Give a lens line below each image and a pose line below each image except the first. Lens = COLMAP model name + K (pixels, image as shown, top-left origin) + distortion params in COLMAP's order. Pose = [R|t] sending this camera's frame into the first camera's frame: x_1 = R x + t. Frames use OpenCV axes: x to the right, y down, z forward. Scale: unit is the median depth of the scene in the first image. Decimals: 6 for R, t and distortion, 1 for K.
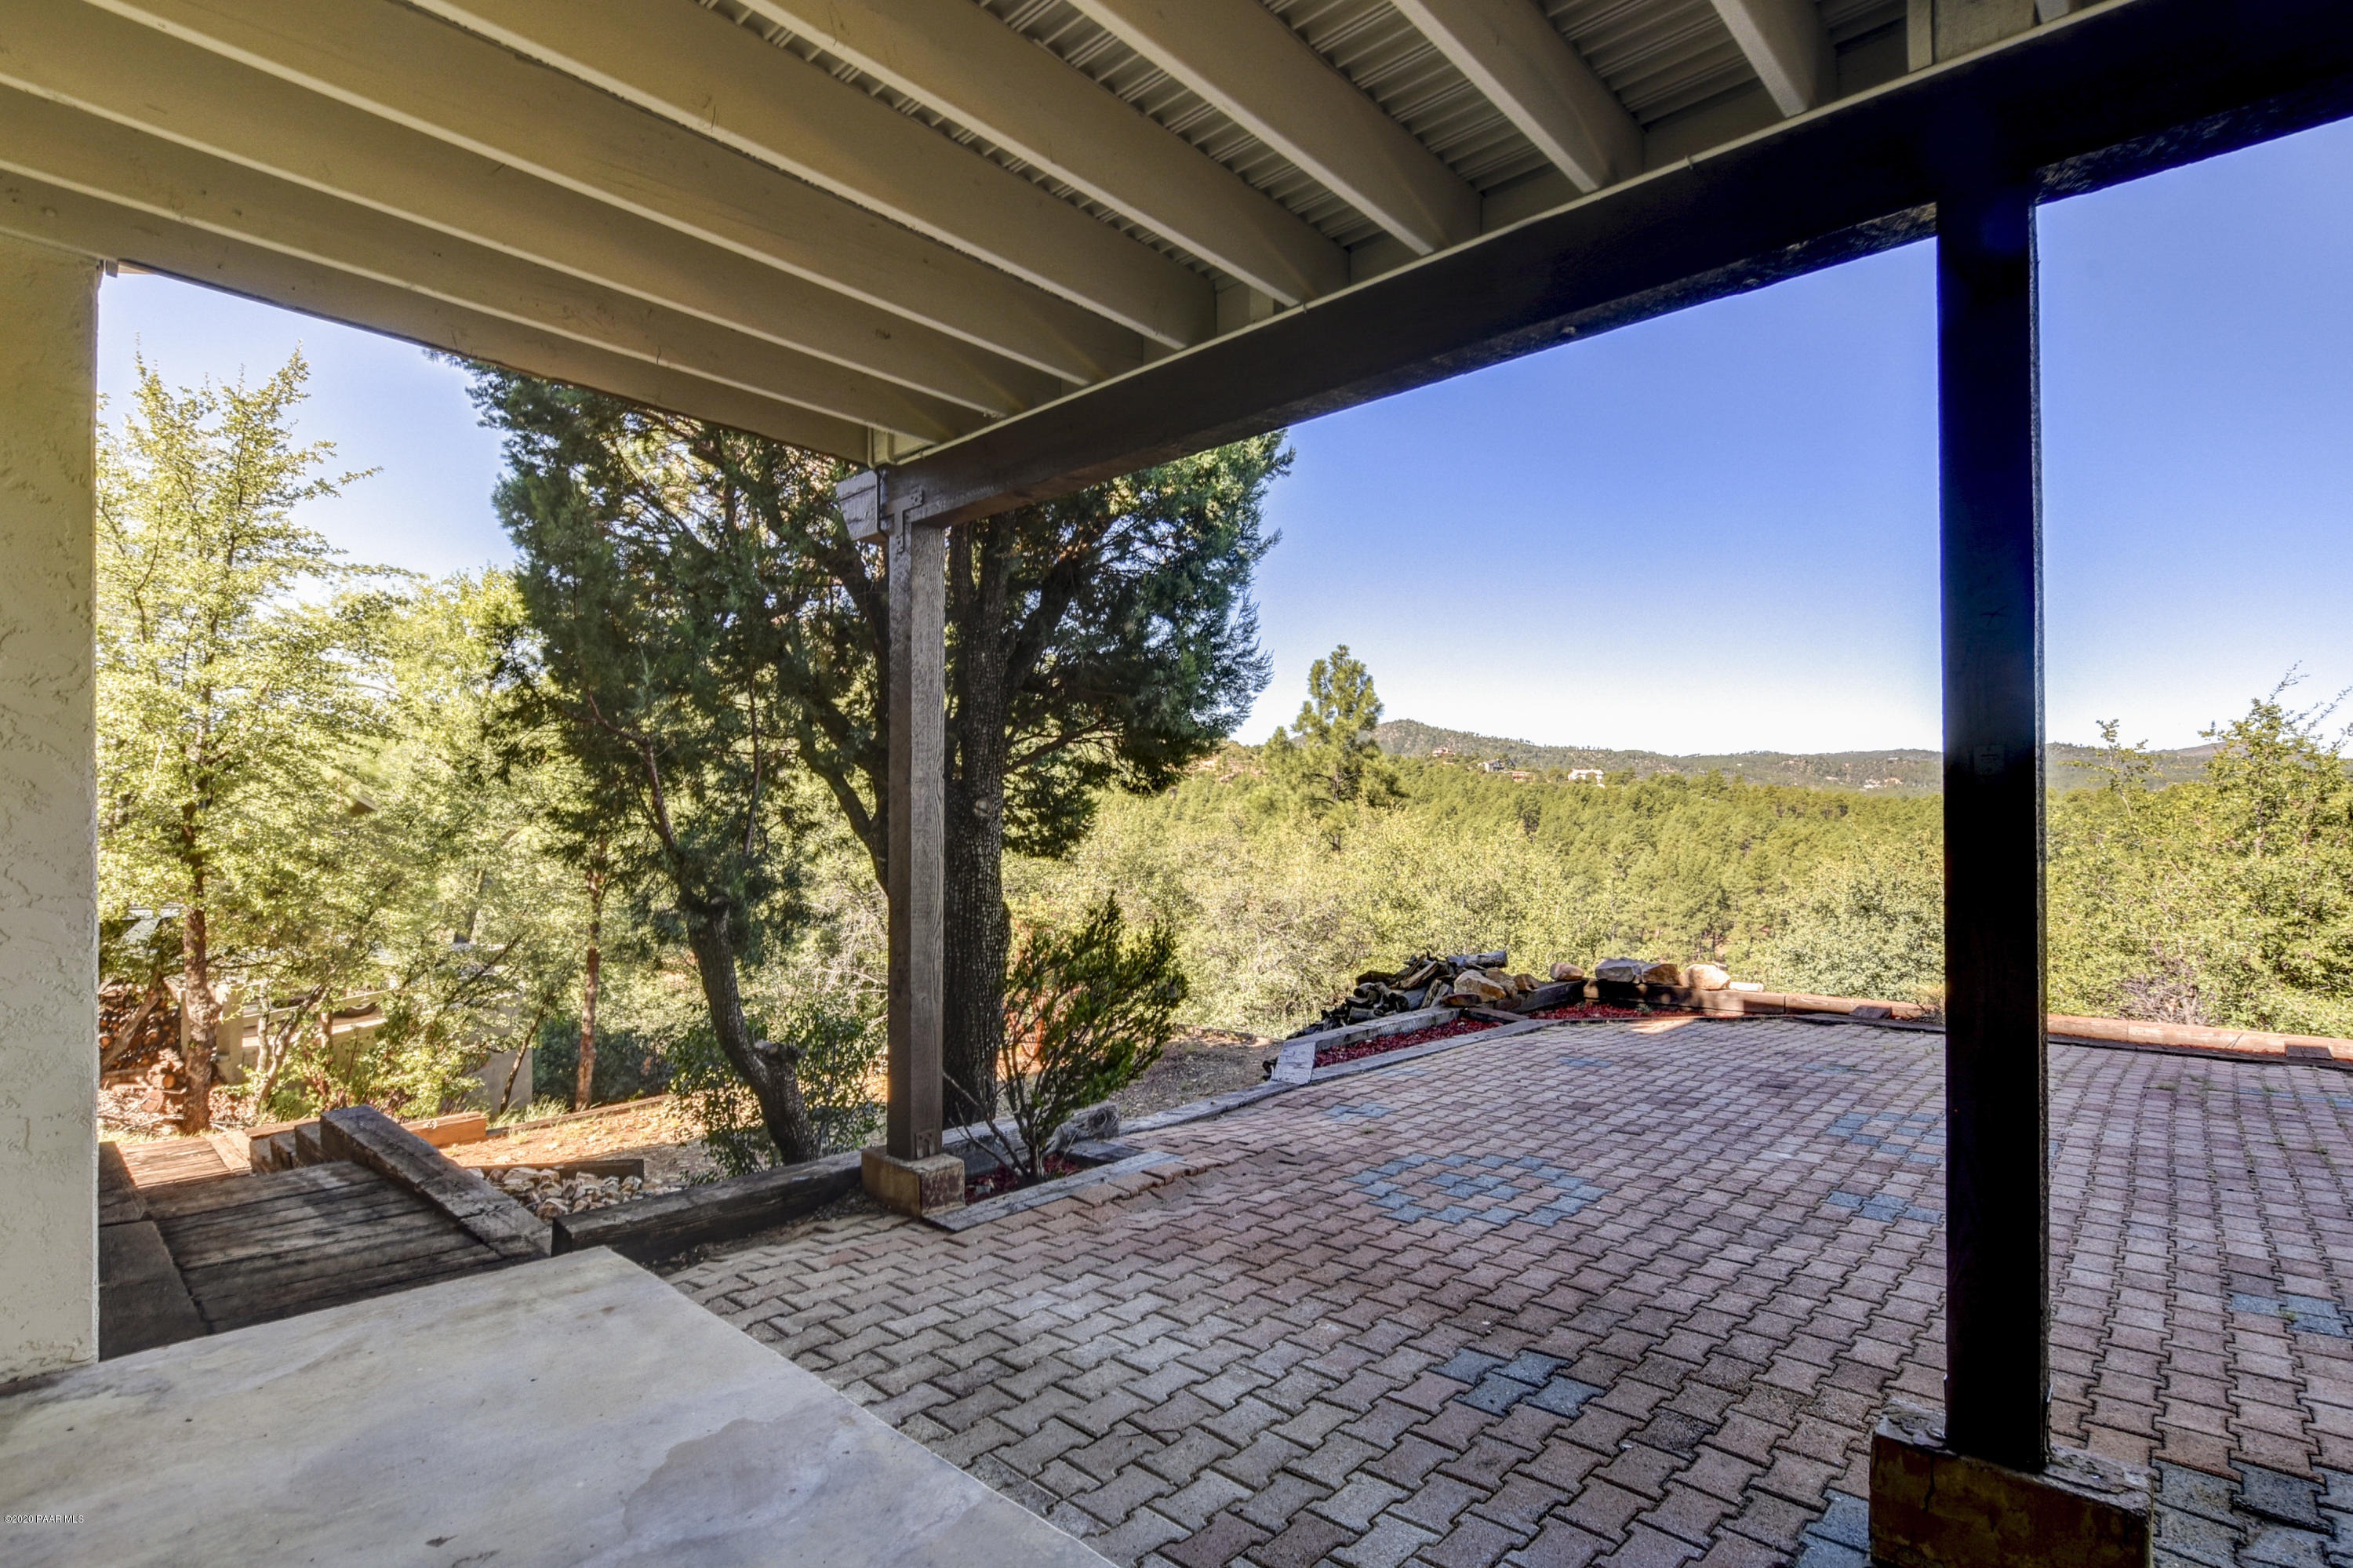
lens RADIAL K [[1144.0, 0, 1188.6], [0, 1144.0, 825.0], [0, 0, 1]] dist [-0.004113, -0.000024]
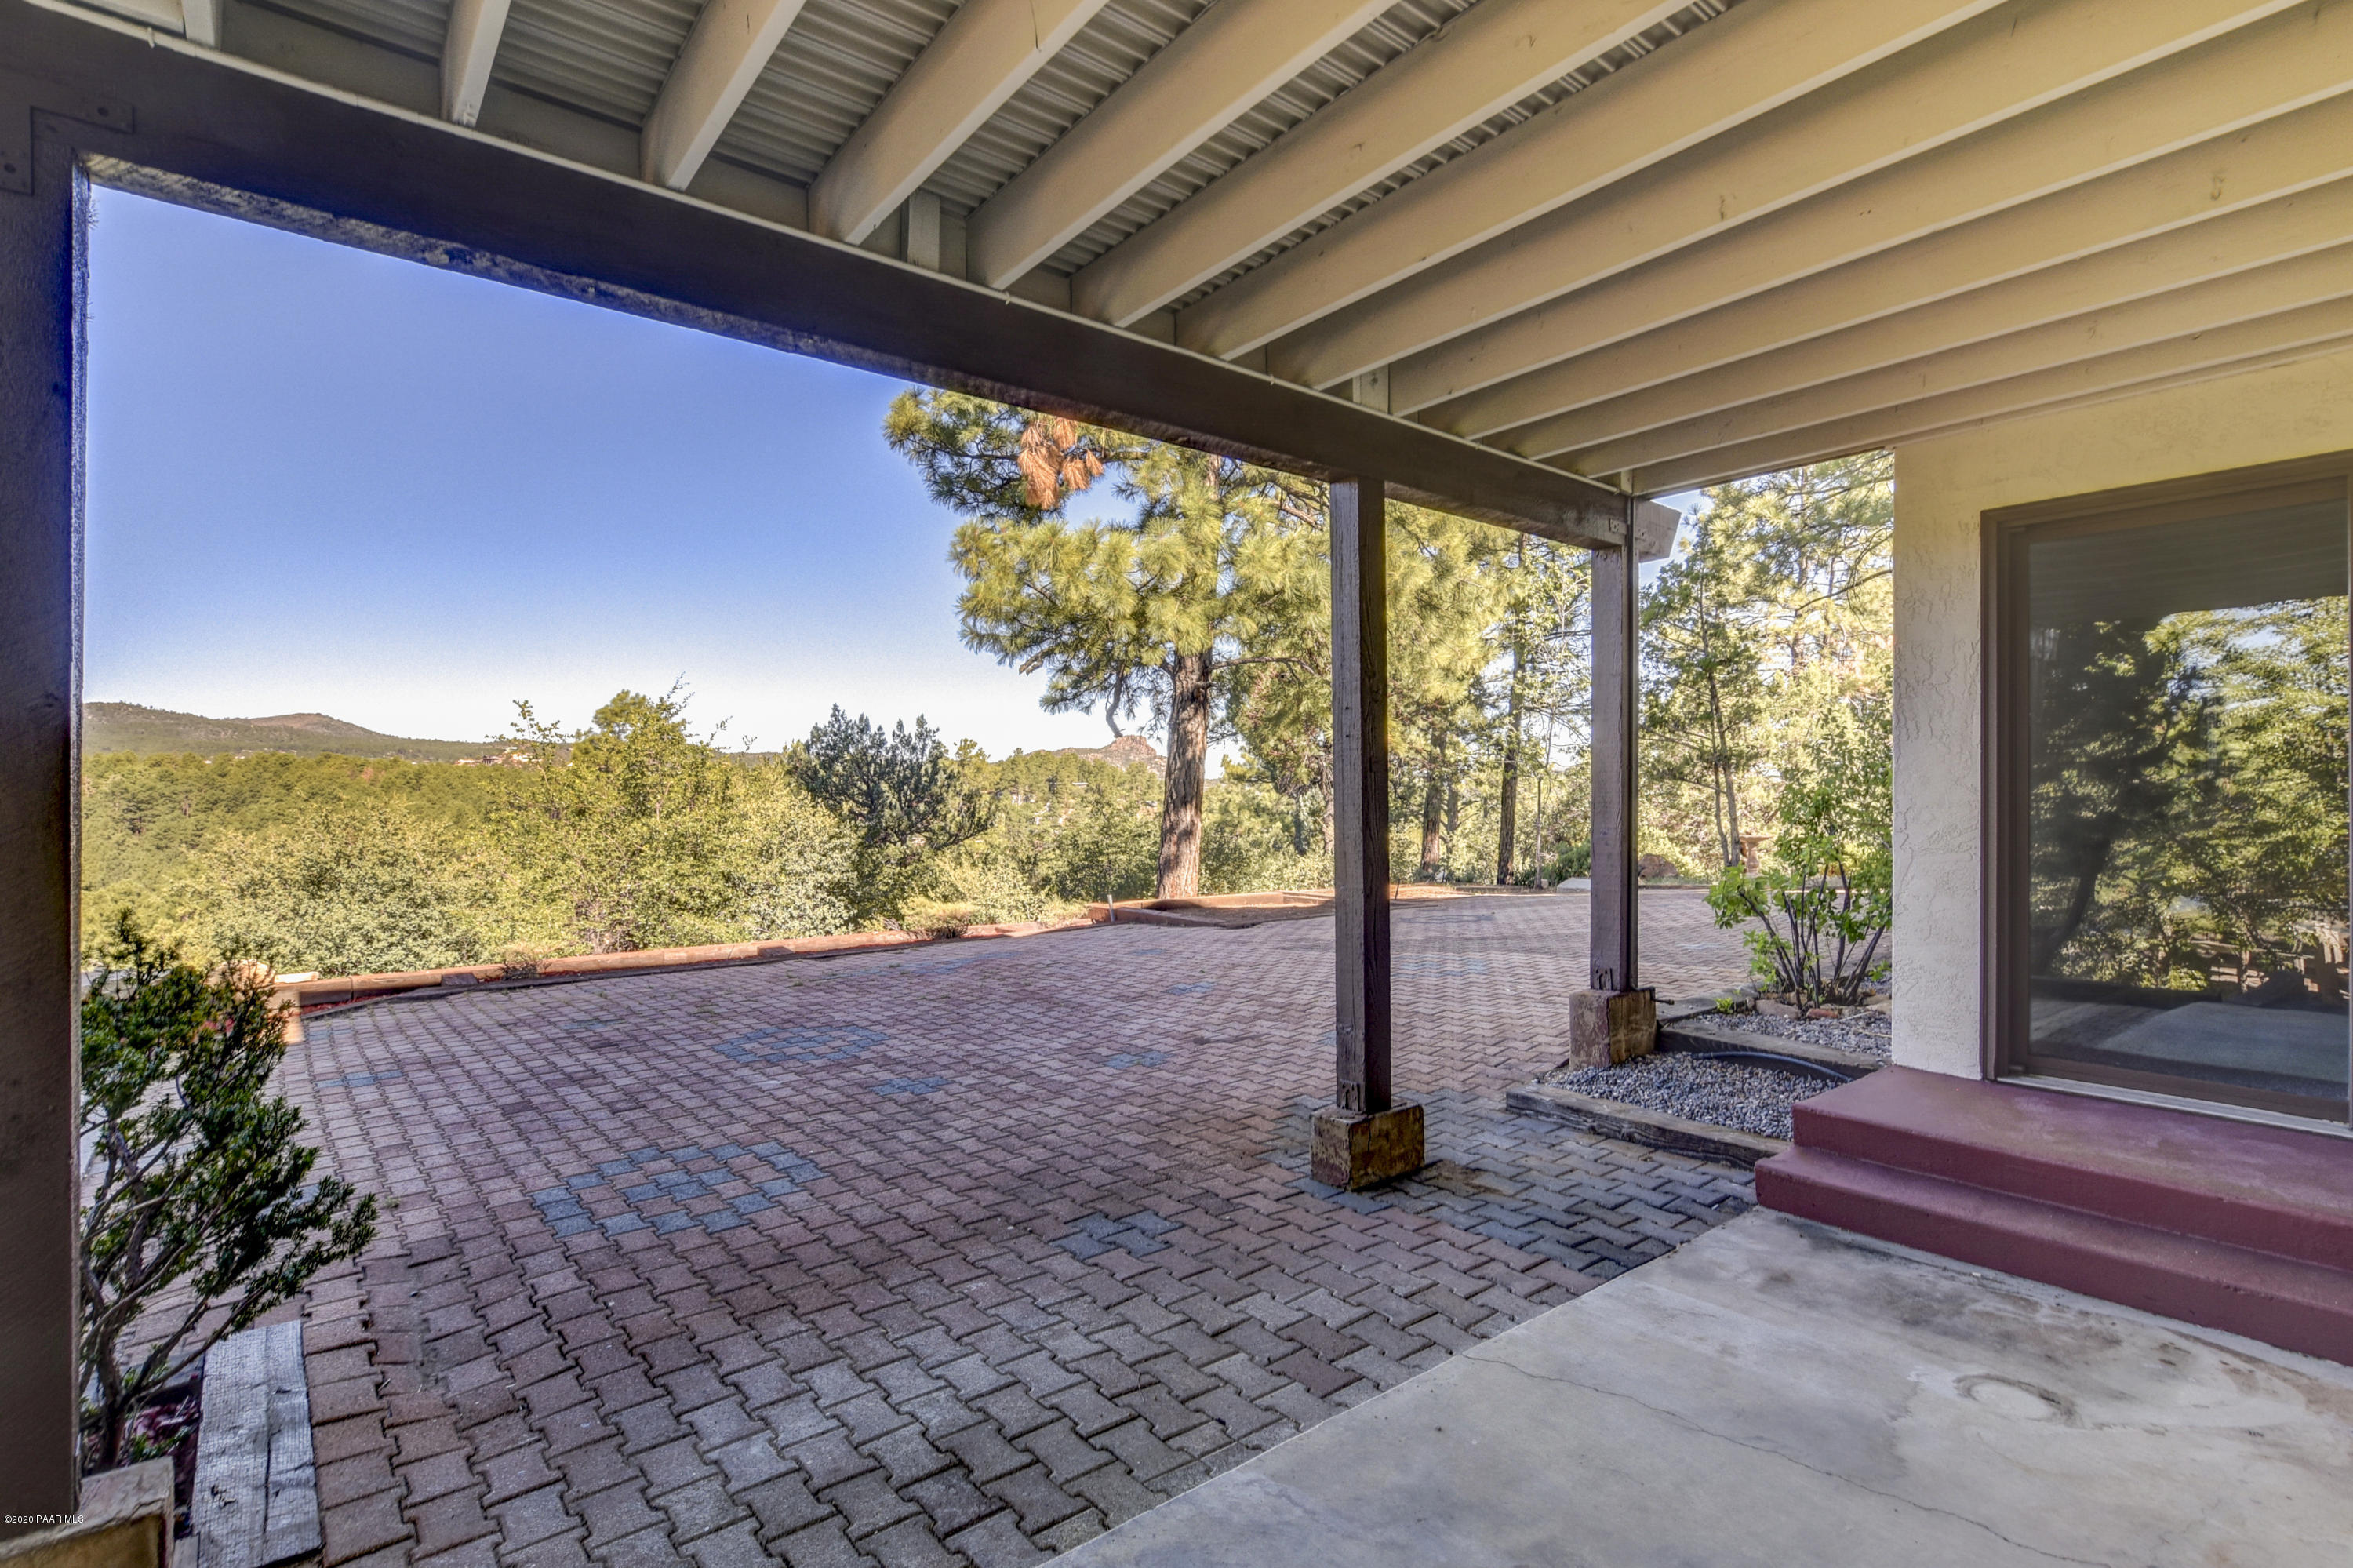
lens RADIAL K [[1116.6, 0, 1174.5], [0, 1116.6, 796.7], [0, 0, 1]] dist [0.000550, -0.000813]
pose [[0.164274, 0.001333, 0.986414, -0.600783], [-0.005063, 0.999987, -0.000508, -0.001733], [-0.986402, -0.004911, 0.164278, 0.471014]]
